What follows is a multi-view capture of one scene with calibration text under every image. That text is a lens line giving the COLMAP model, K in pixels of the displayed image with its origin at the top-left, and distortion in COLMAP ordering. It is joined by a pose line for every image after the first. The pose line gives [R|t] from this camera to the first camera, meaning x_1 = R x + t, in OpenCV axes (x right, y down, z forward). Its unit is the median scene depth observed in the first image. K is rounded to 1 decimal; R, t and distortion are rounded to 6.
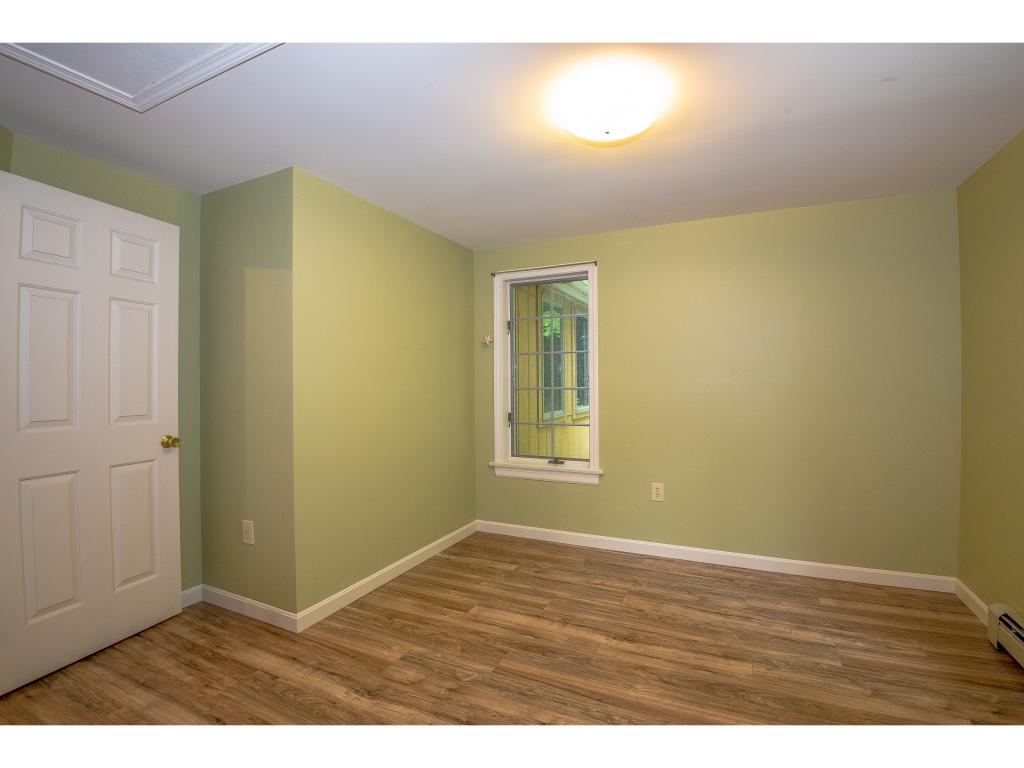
lens RADIAL K [[470.6, 0, 511.8], [0, 470.6, 383.5], [0, 0, 1]] dist [-0.047054, -0.001873]
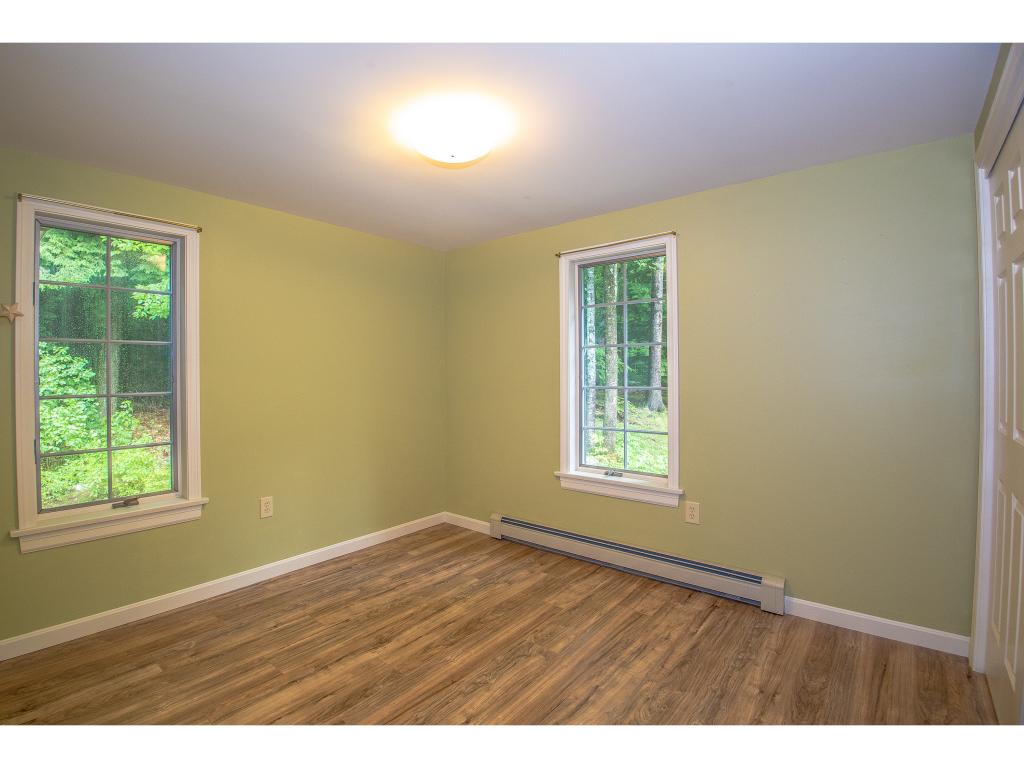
lens RADIAL K [[492.8, 0, 512.2], [0, 492.8, 376.7], [0, 0, 1]] dist [-0.041057, -0.001393]
pose [[0.243274, 0.000122, 0.969958, -0.584103], [0.007354, 0.999971, -0.001970, -0.013820], [-0.969930, 0.007612, 0.243266, 0.392319]]
